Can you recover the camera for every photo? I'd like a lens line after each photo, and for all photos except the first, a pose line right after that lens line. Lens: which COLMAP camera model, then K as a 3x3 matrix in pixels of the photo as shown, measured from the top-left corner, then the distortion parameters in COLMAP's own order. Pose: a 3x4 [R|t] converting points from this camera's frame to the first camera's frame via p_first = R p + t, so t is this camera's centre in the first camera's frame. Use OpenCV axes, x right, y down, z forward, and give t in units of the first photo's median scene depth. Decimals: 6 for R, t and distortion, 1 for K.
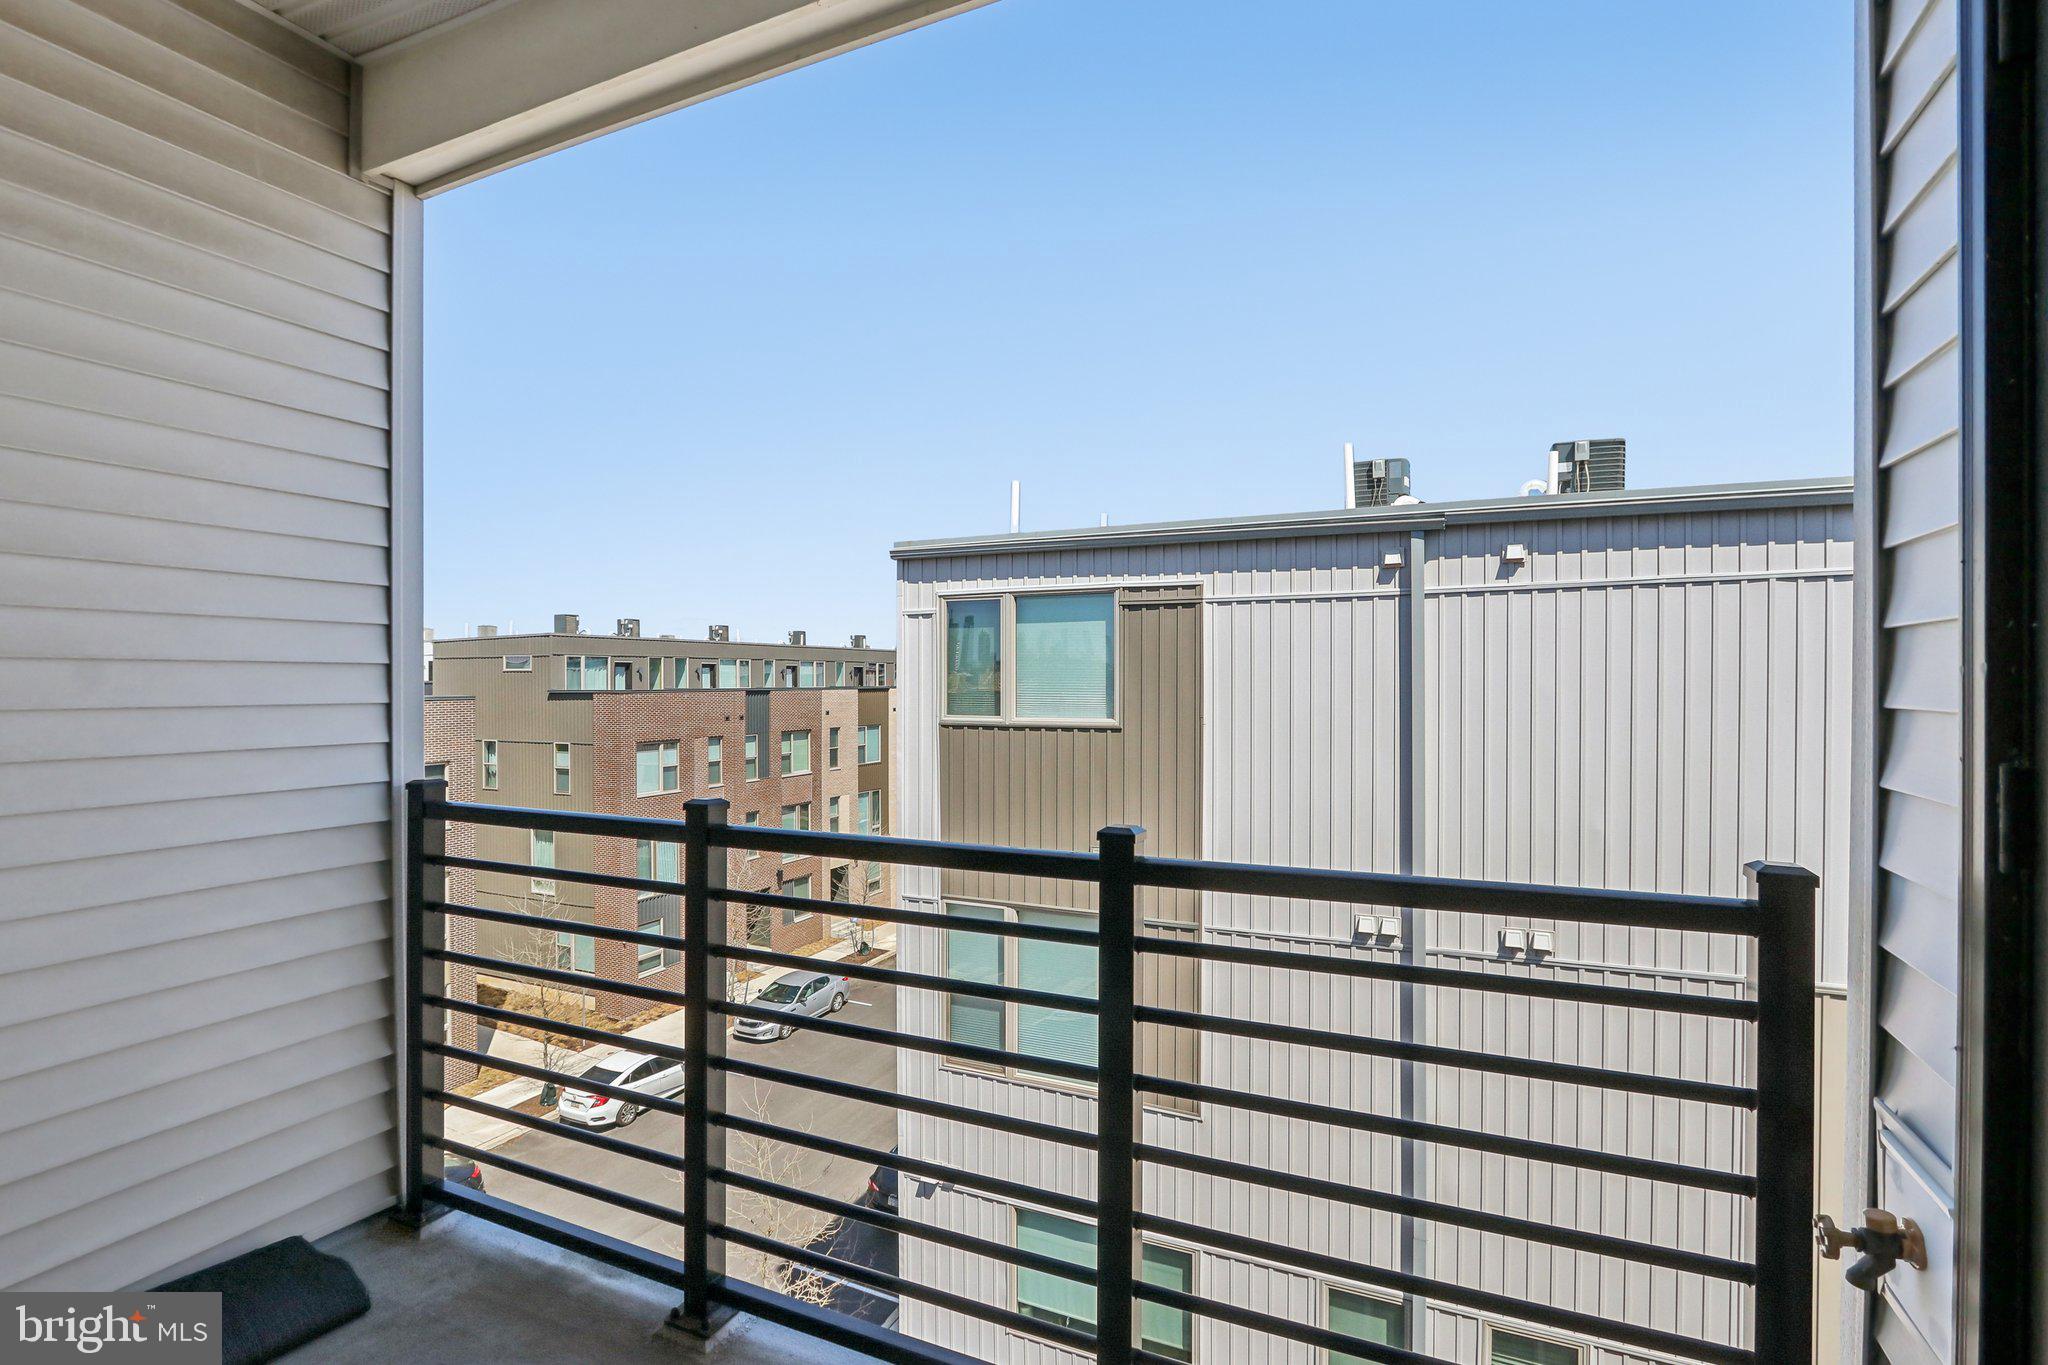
lens RADIAL K [[967.5, 0, 1031.4], [0, 967.5, 680.7], [0, 0, 1]] dist [-0.002253, -0.000297]
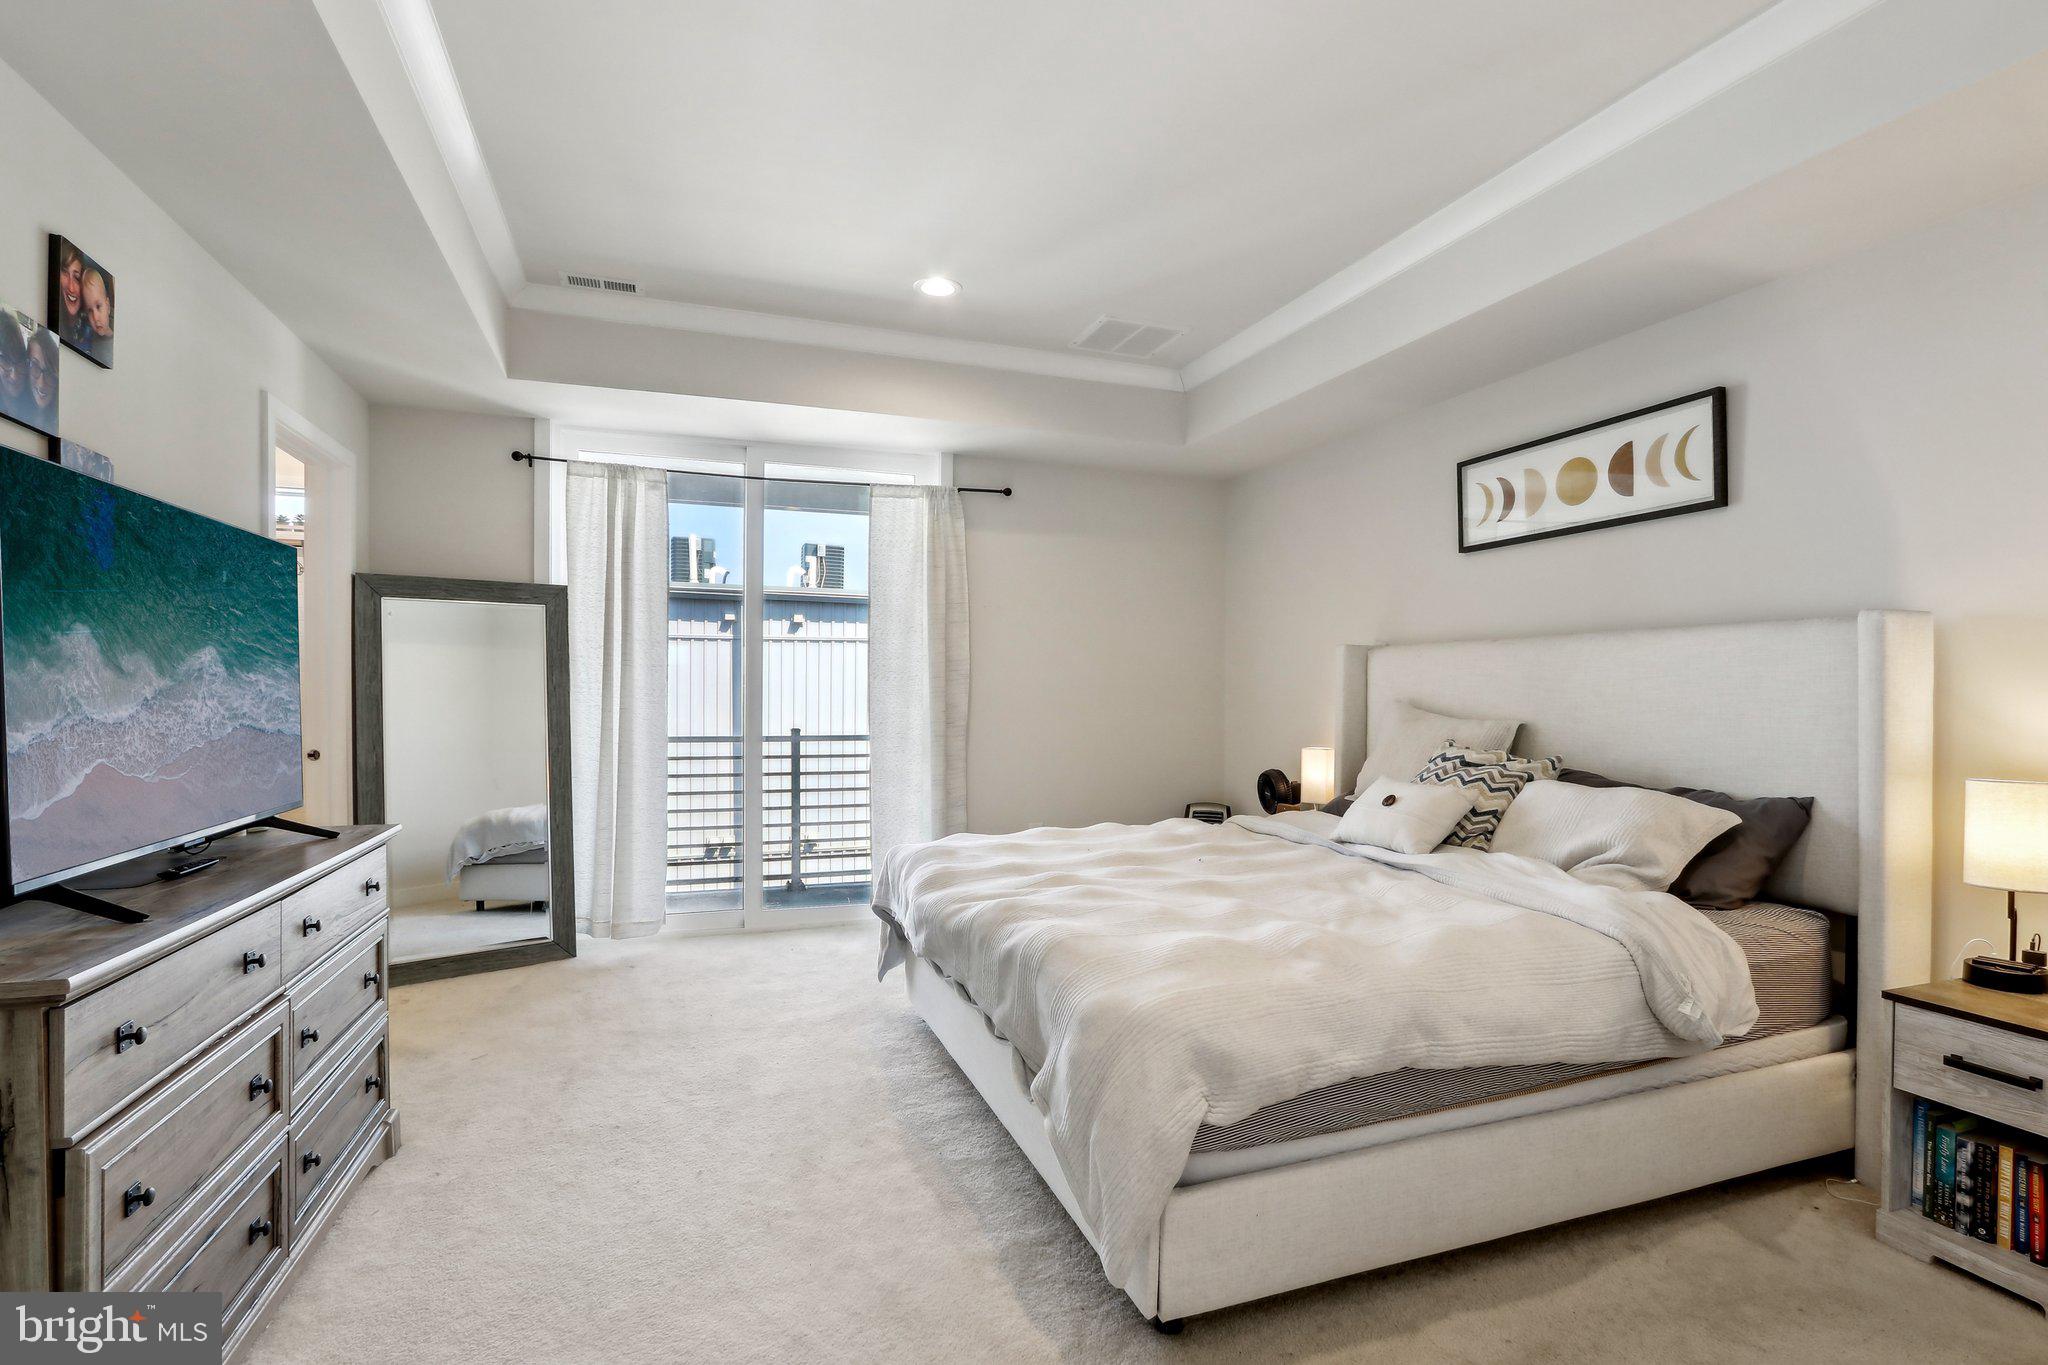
lens RADIAL K [[967.5, 0, 1031.4], [0, 967.5, 680.7], [0, 0, 1]] dist [-0.002253, -0.000297]
pose [[0.704426, 0.015362, 0.709611, -0.438680], [-0.005672, 0.999856, -0.016014, 0.004911], [-0.709755, 0.007256, 0.704411, -0.526092]]
